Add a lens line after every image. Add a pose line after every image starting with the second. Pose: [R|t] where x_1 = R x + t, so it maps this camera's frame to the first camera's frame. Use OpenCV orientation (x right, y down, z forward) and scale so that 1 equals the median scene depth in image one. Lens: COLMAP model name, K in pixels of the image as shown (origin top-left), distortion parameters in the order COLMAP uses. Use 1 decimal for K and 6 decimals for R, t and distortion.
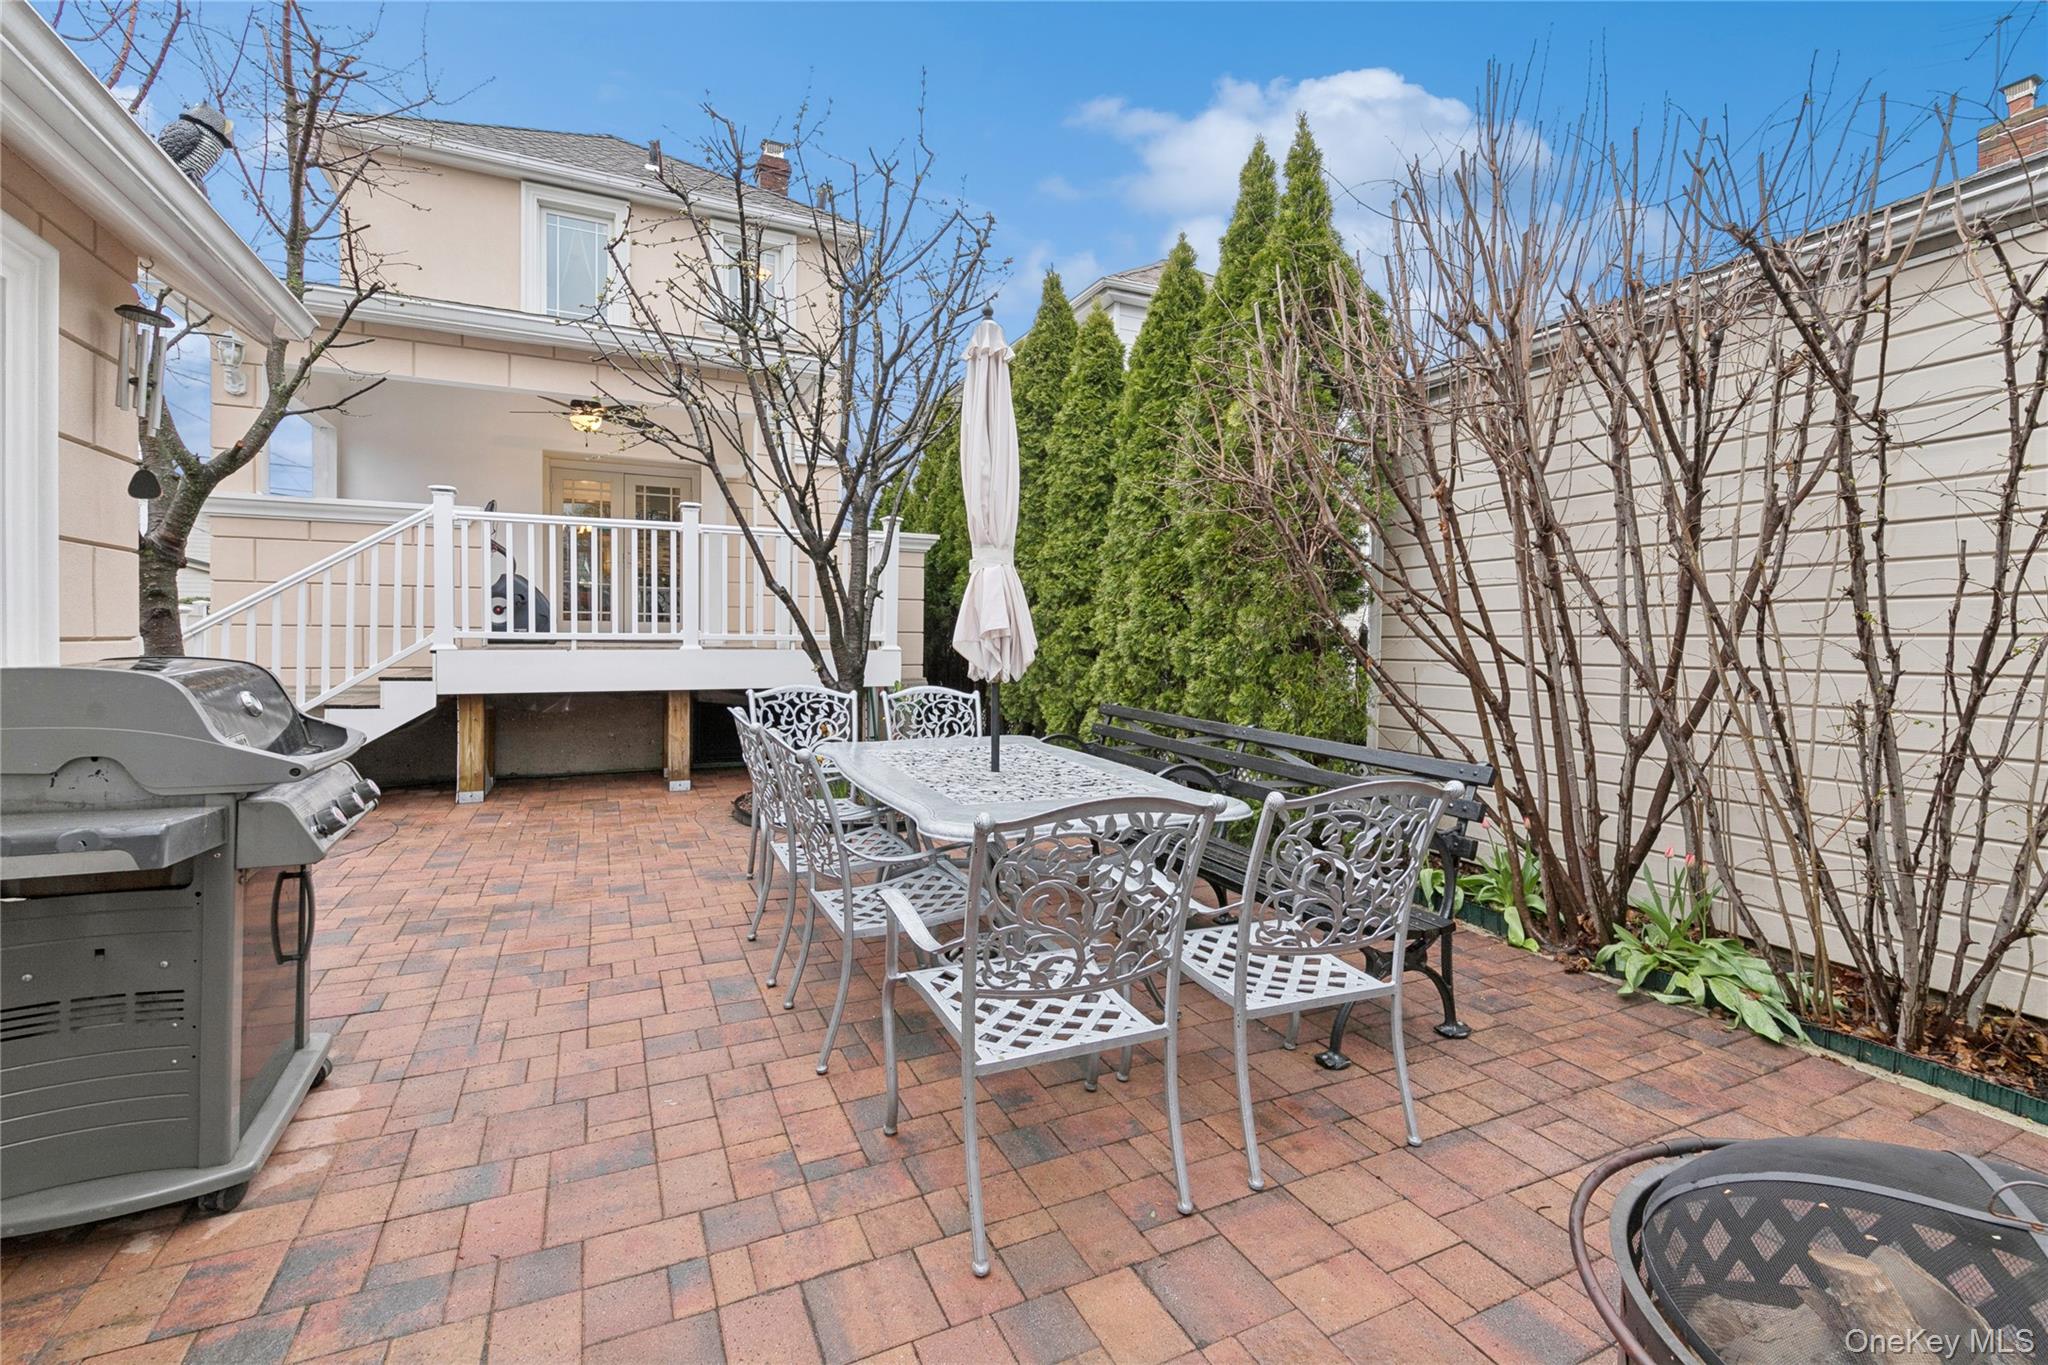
lens RADIAL K [[908.3, 0, 1047.2], [0, 908.3, 610.4], [0, 0, 1]] dist [-0.000513, 0.000034]
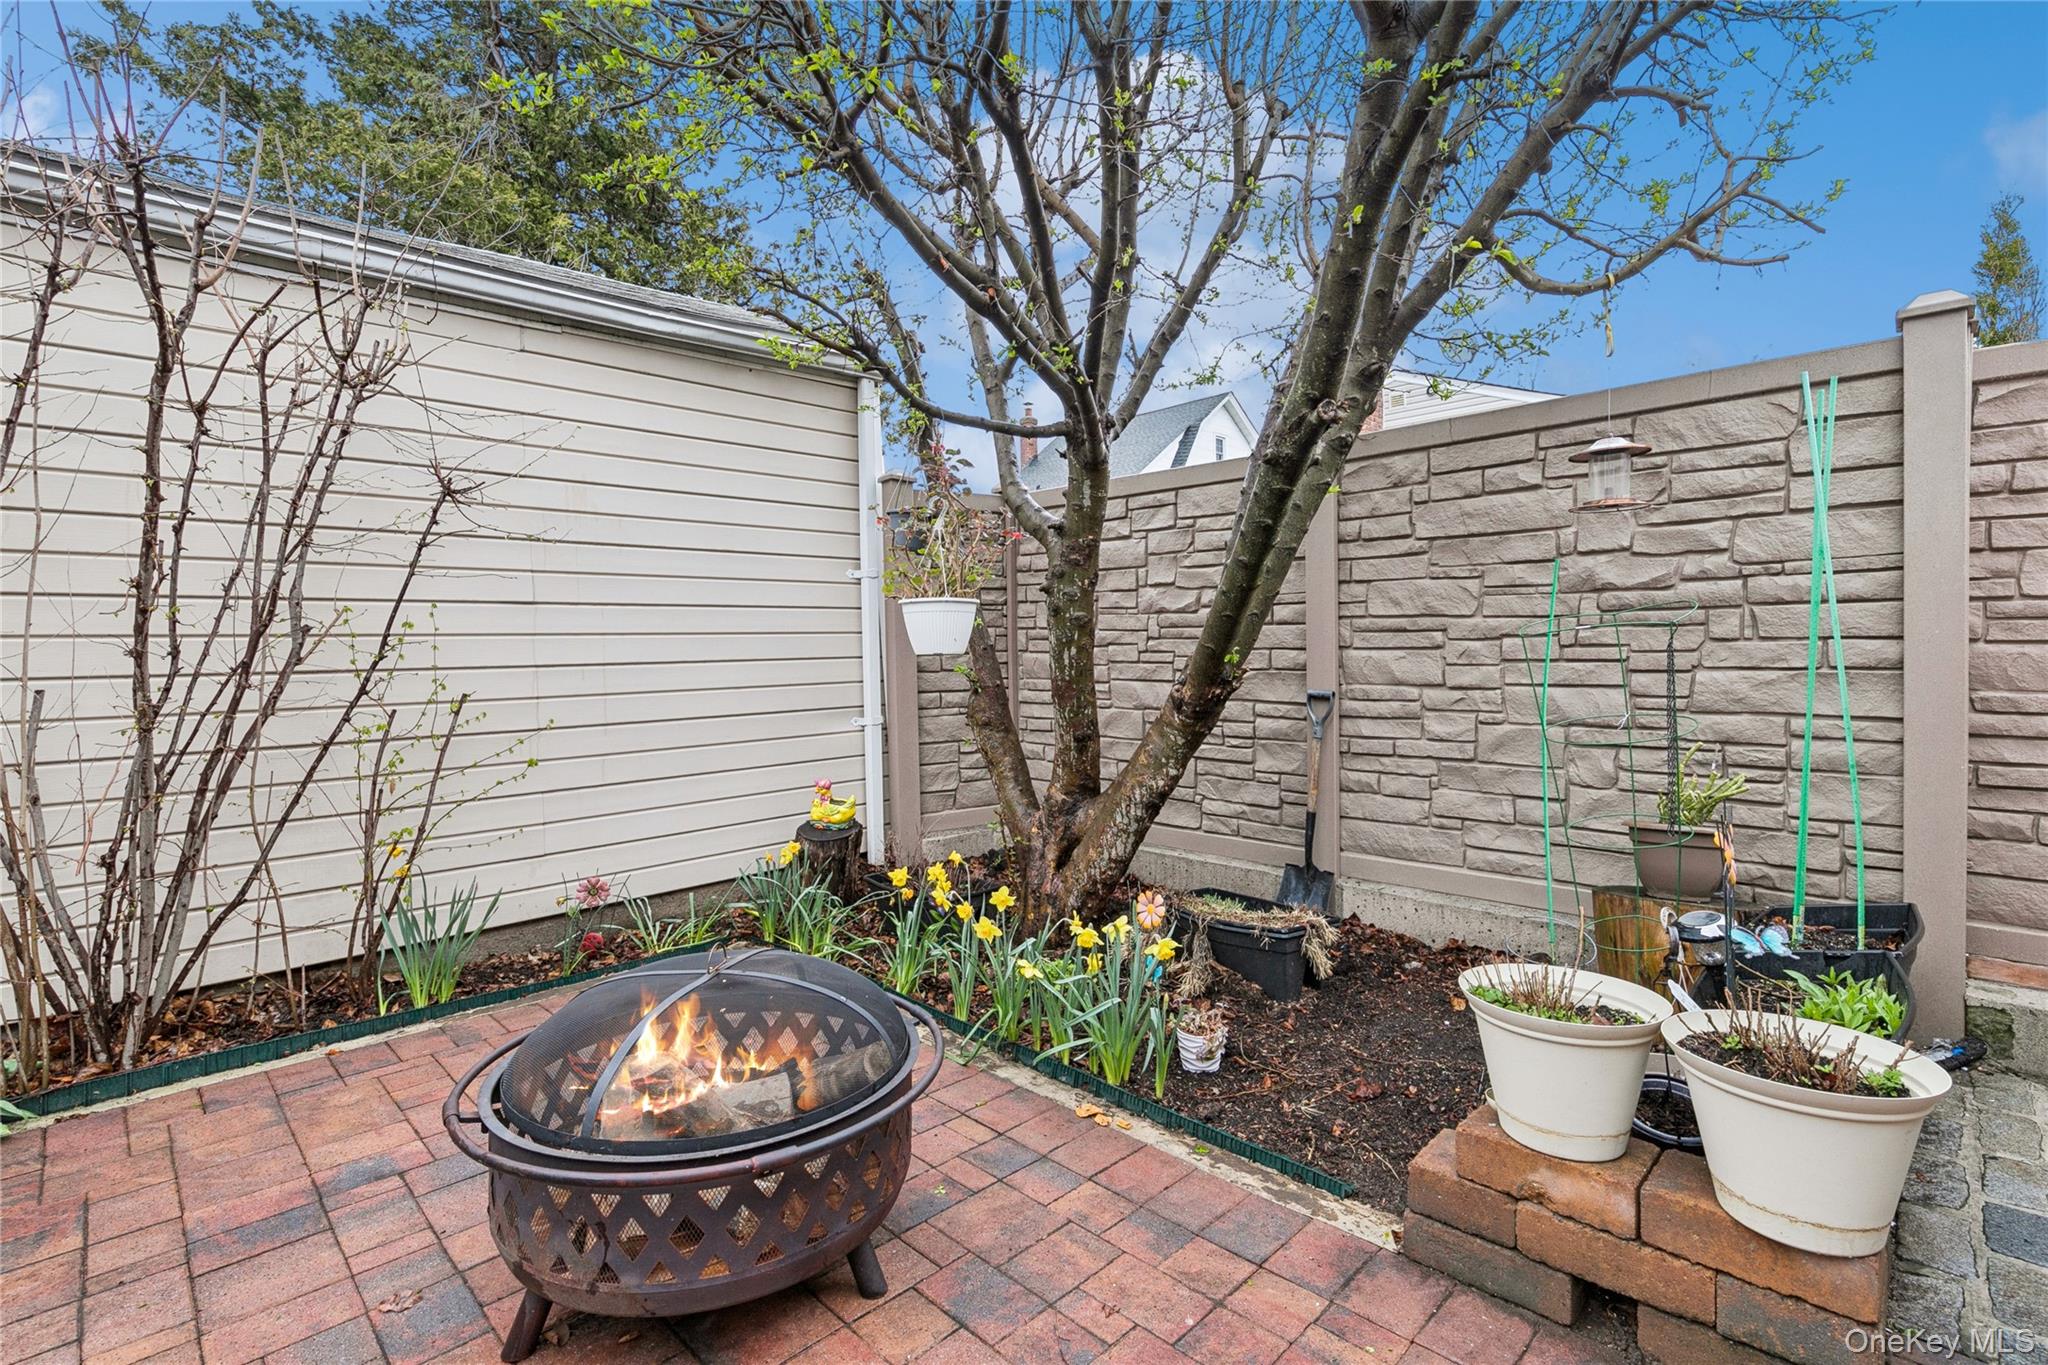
lens RADIAL K [[908.3, 0, 1034.8], [0, 908.3, 683.4], [0, 0, 1]] dist [-0.000513, 0.000034]
pose [[-0.335084, -0.033260, 0.941601, -0.266113], [-0.005826, 0.999431, 0.033230, 0.038614], [-0.942170, 0.005649, -0.335087, 0.411164]]
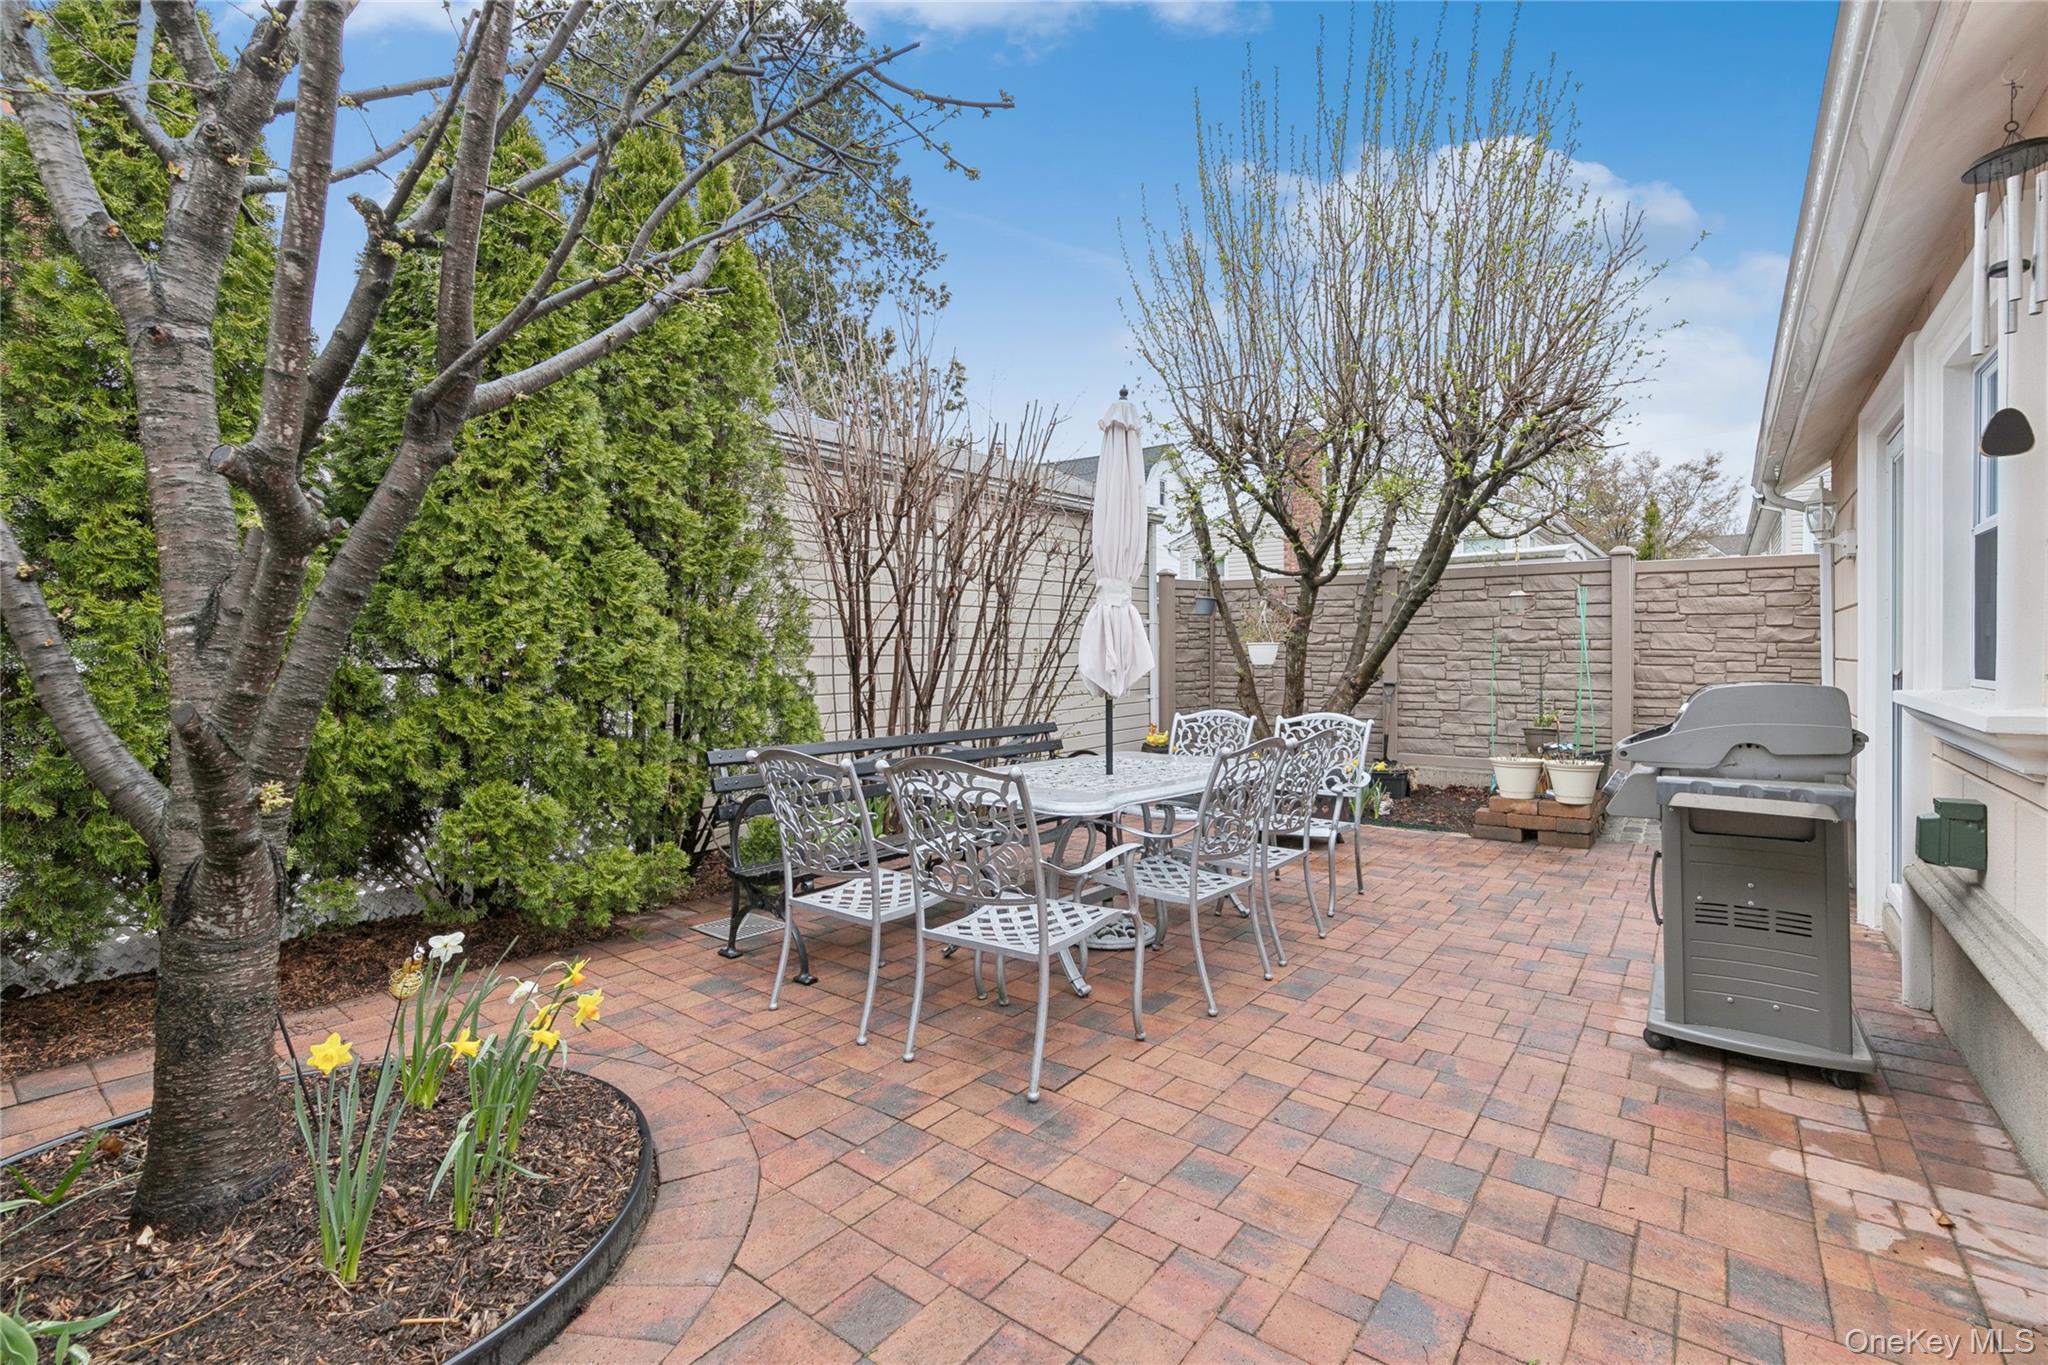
lens RADIAL K [[908.3, 0, 1017.0], [0, 908.3, 671.1], [0, 0, 1]] dist [-0.000513, 0.000034]
pose [[-0.439970, -0.019932, 0.897791, -1.973274], [-0.019245, 0.999733, 0.012764, 0.043586], [-0.897806, -0.011662, -0.440237, 3.011025]]
